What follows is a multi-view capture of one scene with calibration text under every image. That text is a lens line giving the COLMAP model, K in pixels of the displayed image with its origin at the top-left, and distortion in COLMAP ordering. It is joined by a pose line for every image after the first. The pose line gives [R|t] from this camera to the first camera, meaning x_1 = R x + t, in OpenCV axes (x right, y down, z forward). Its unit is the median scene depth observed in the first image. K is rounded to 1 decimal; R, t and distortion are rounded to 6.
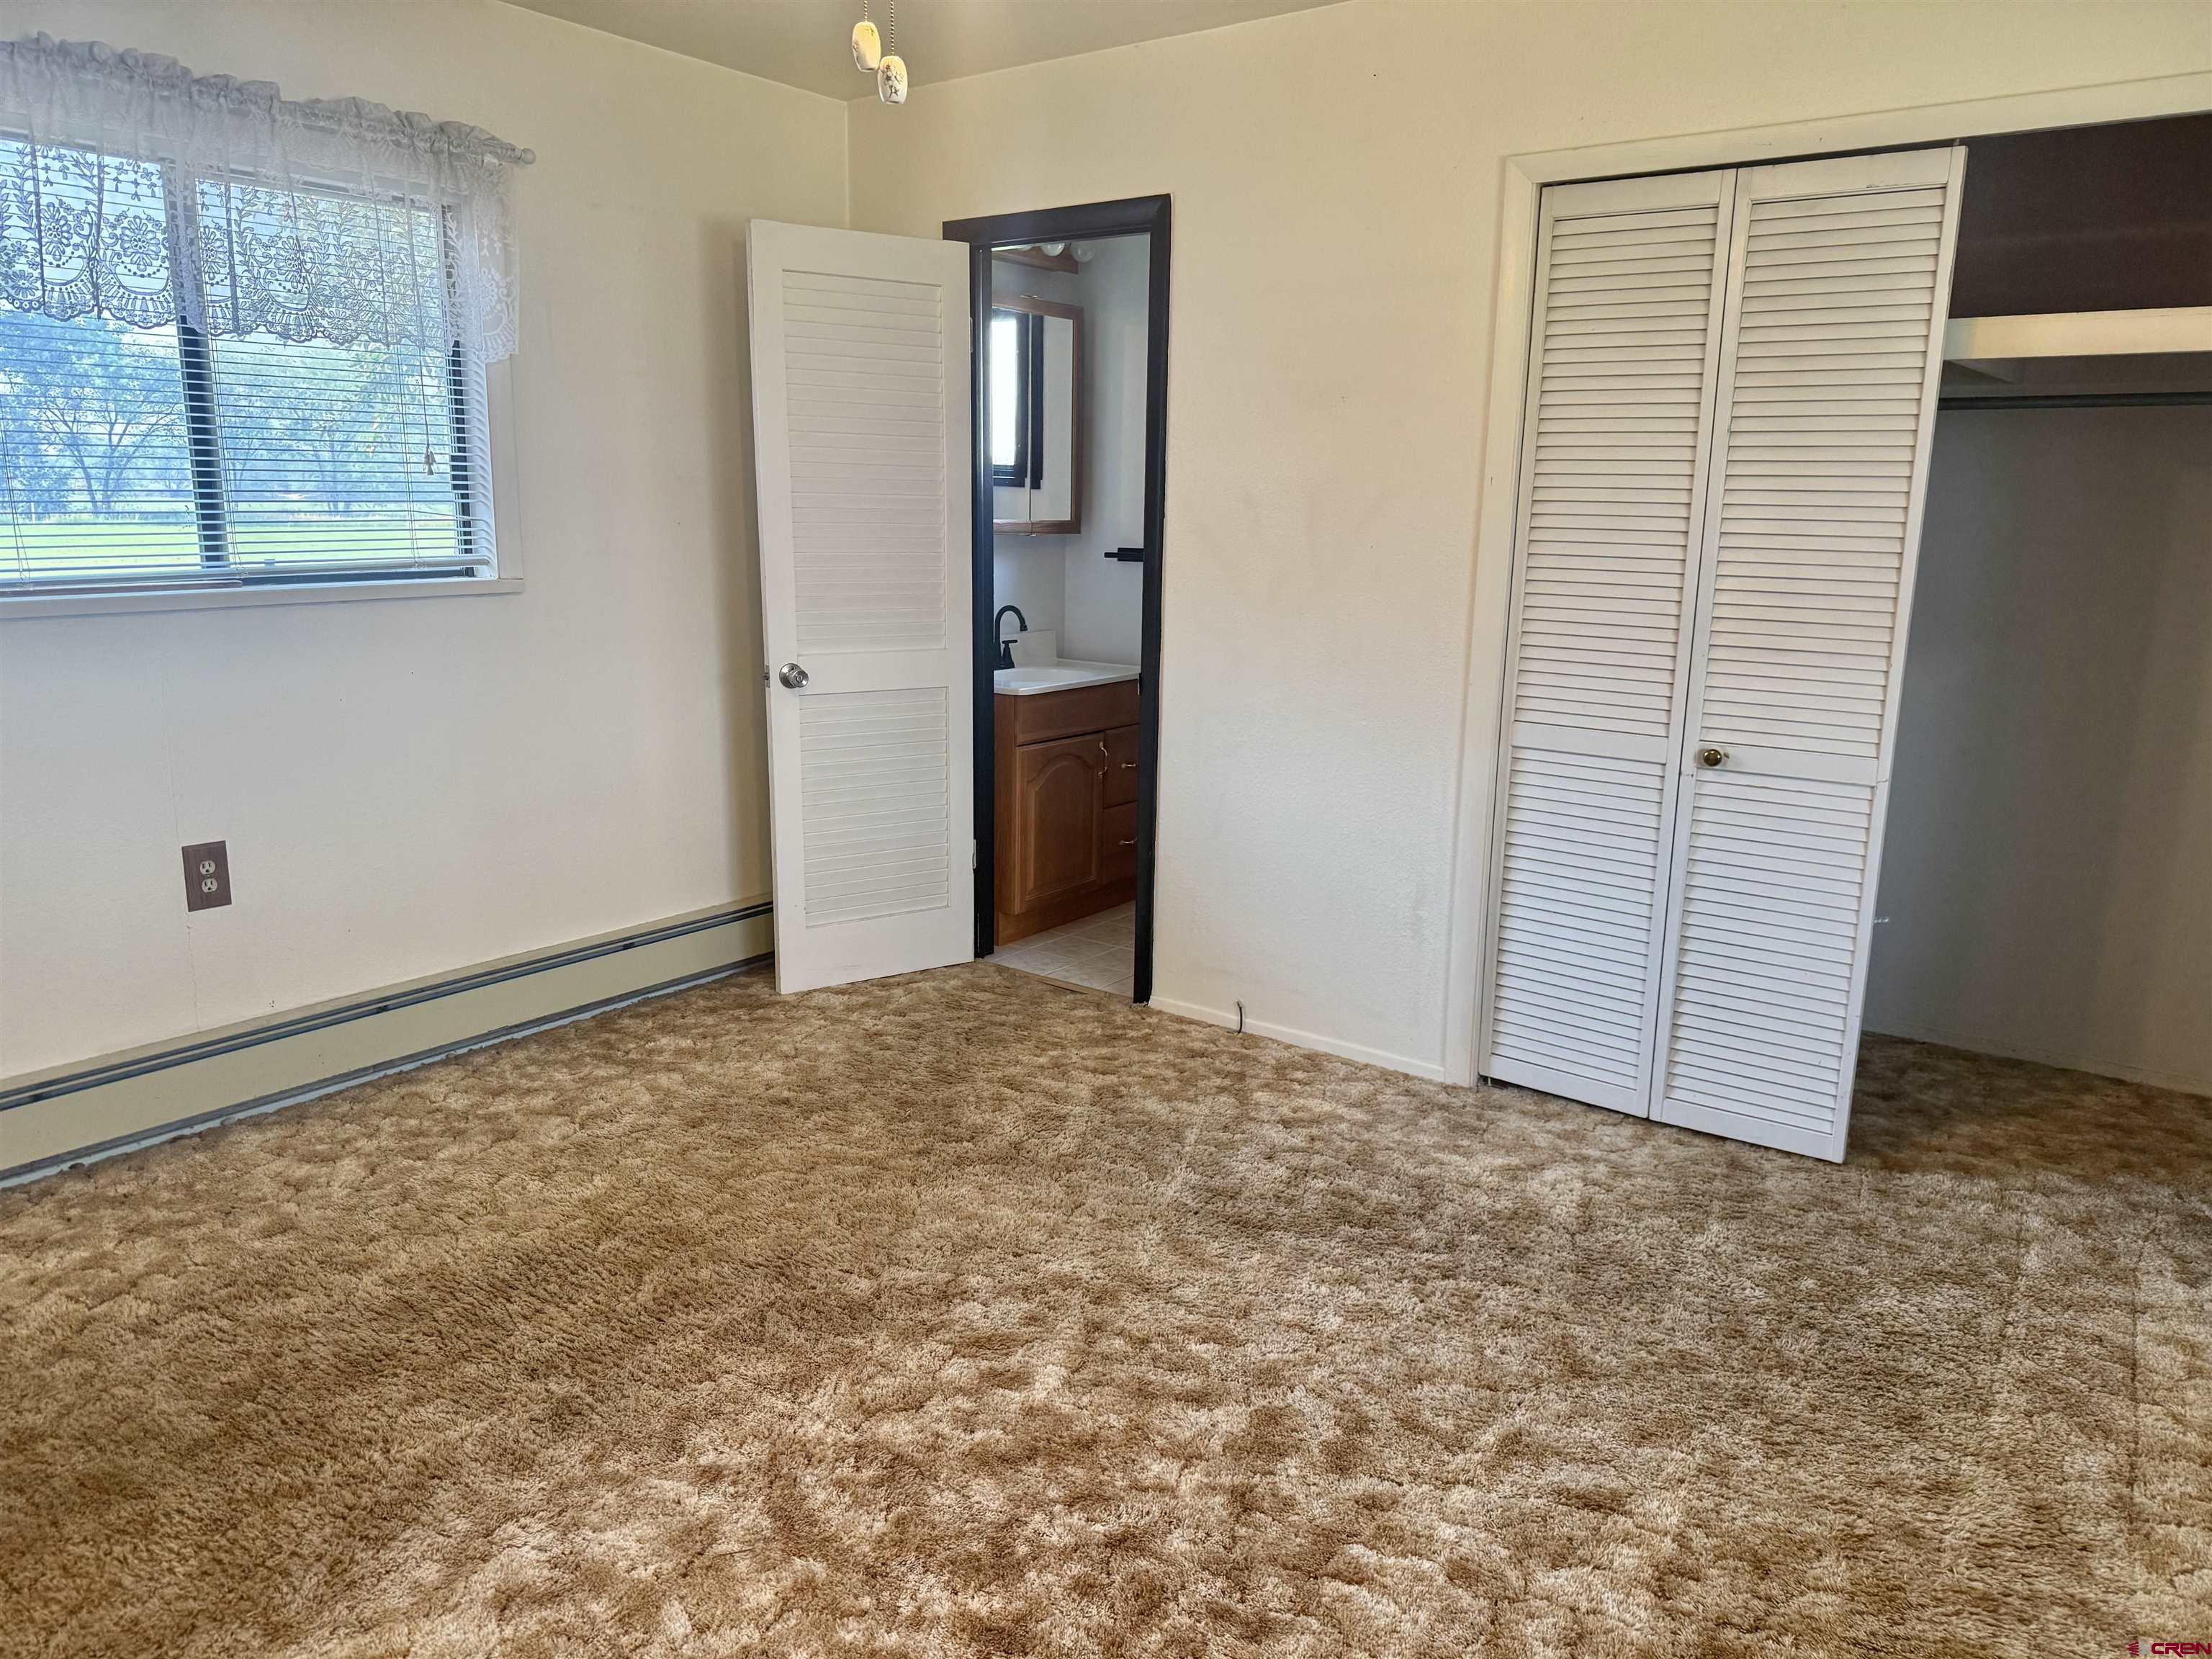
lens RADIAL K [[1589.0, 0, 1113.8], [0, 1589.0, 799.9], [0, 0, 1]] dist [0.075692, -0.104589]
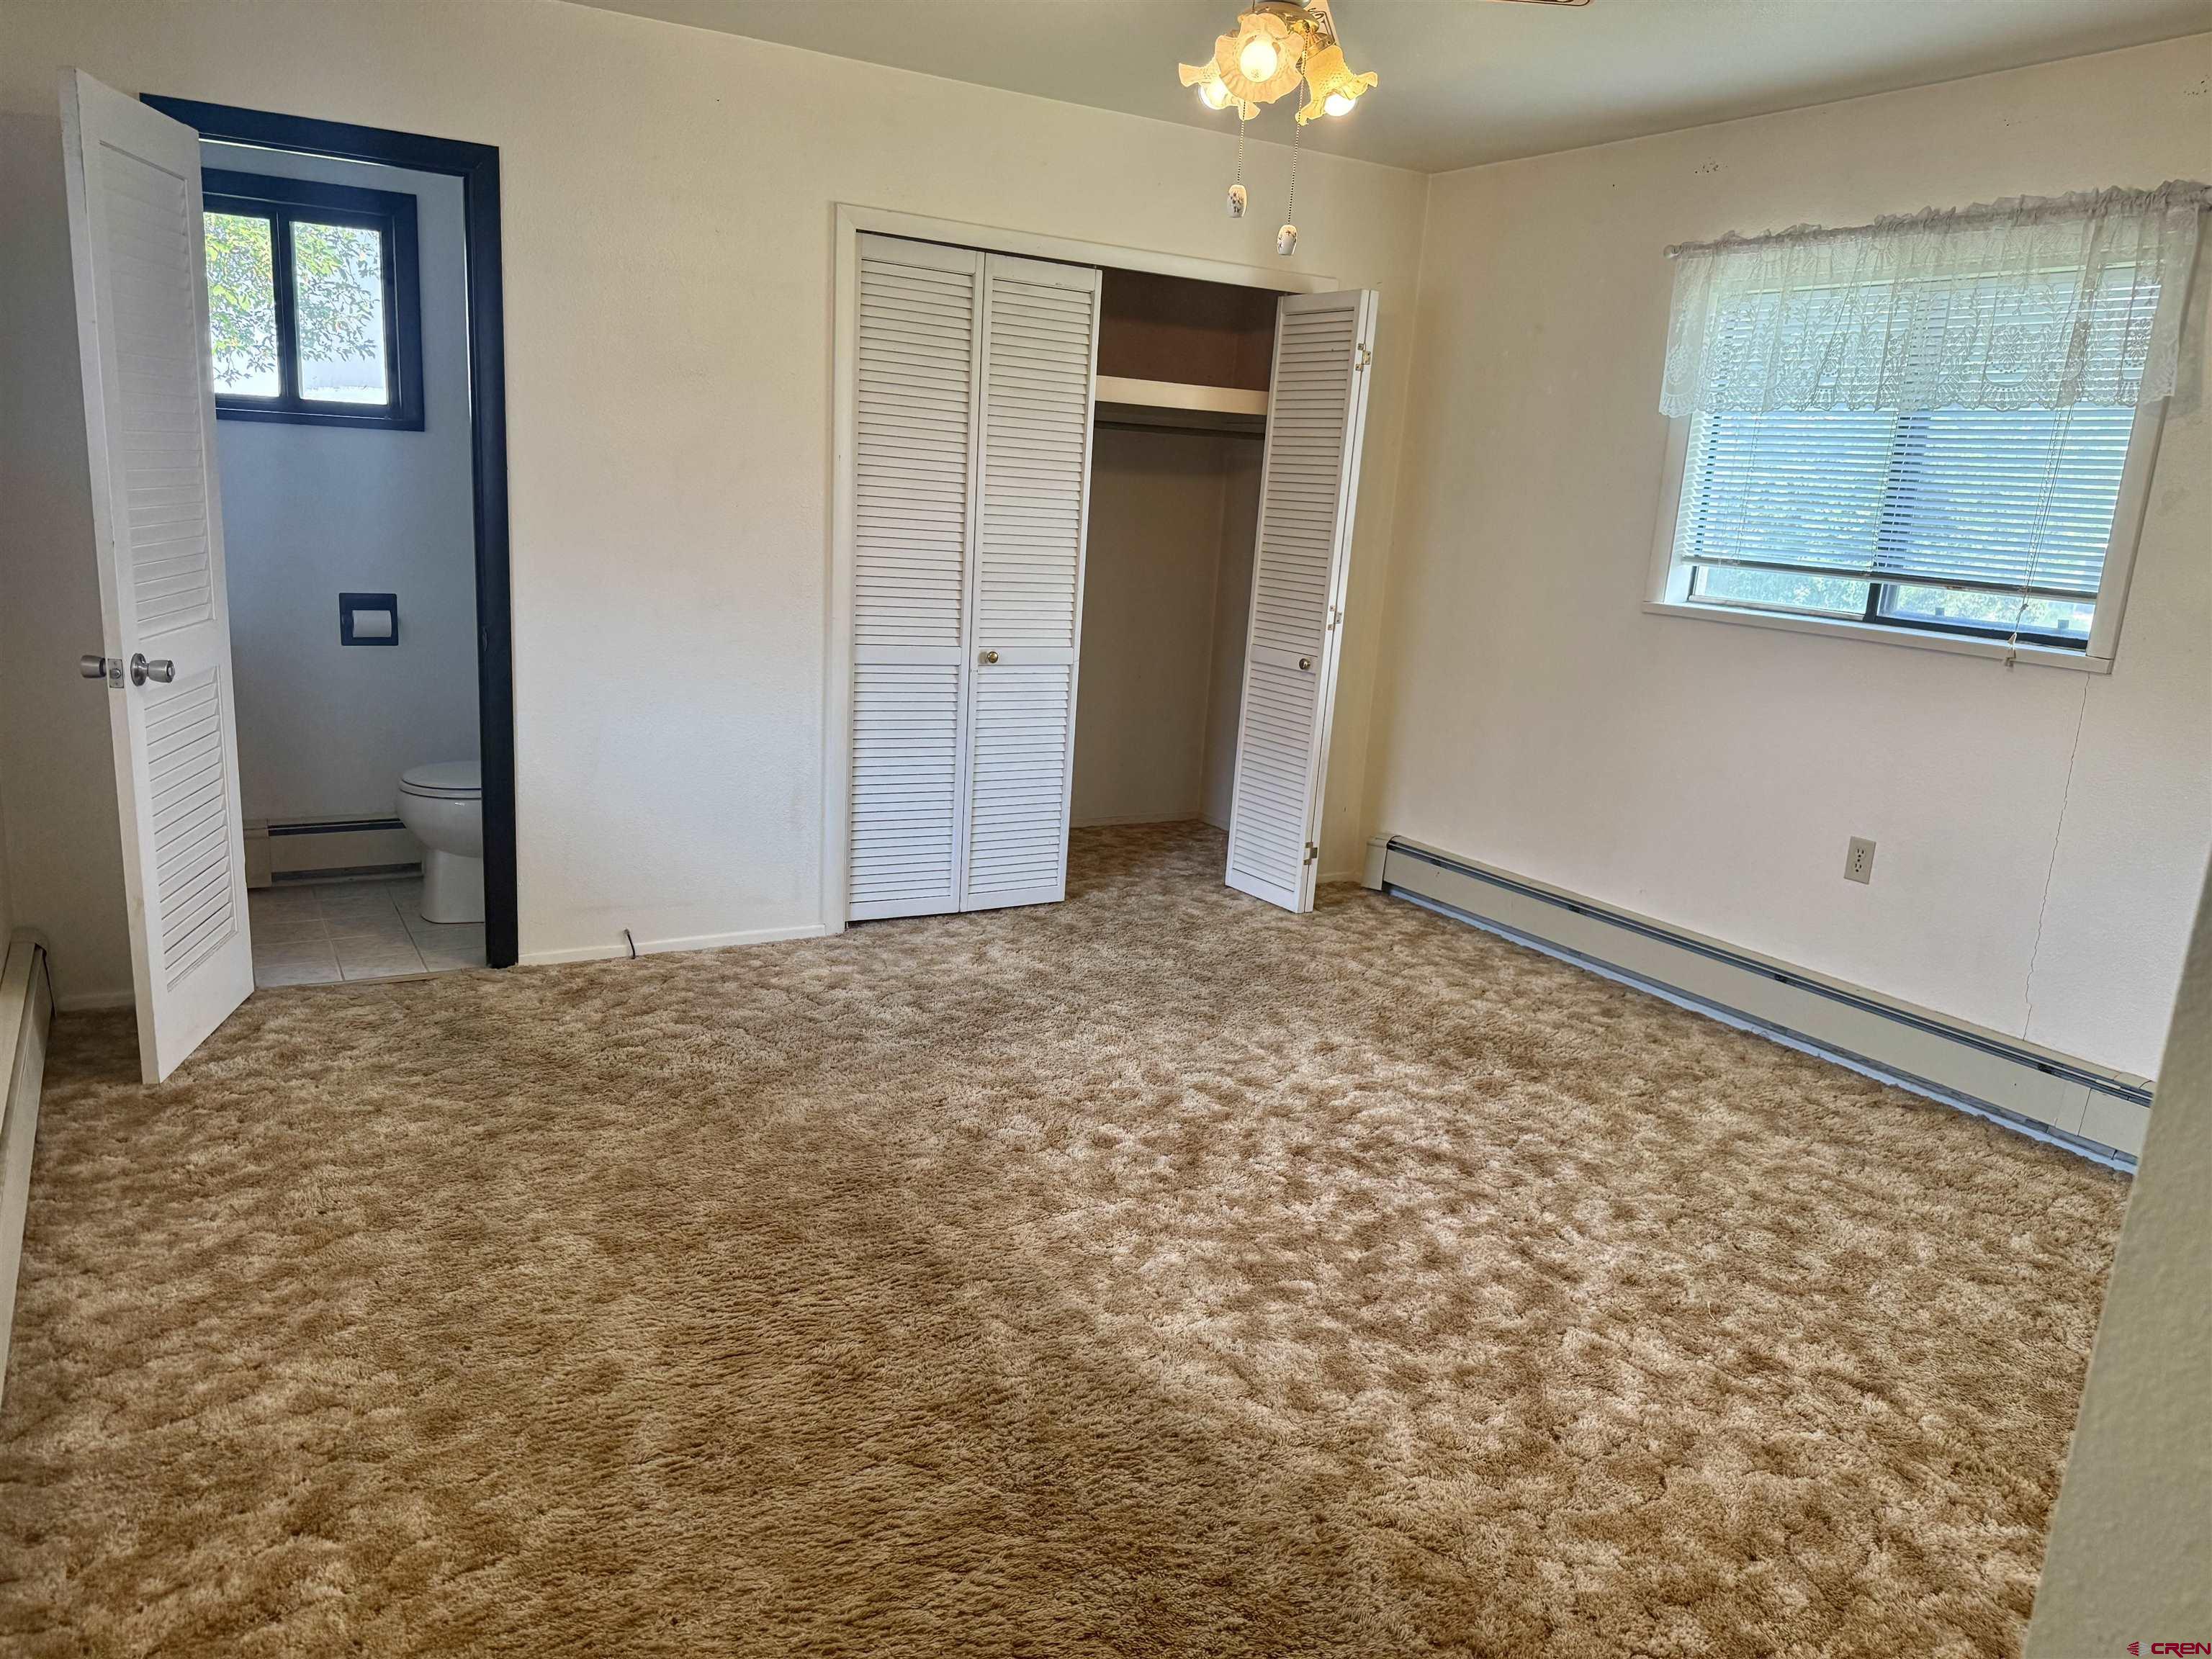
lens RADIAL K [[1563.3, 0, 1106.0], [0, 1563.3, 829.5], [0, 0, 1]] dist [0.099961, -0.130818]
pose [[0.372676, -0.195085, 0.907224, -0.969369], [0.120373, 0.979555, 0.161191, -0.094514], [-0.920121, 0.049133, 0.388539, 0.357989]]
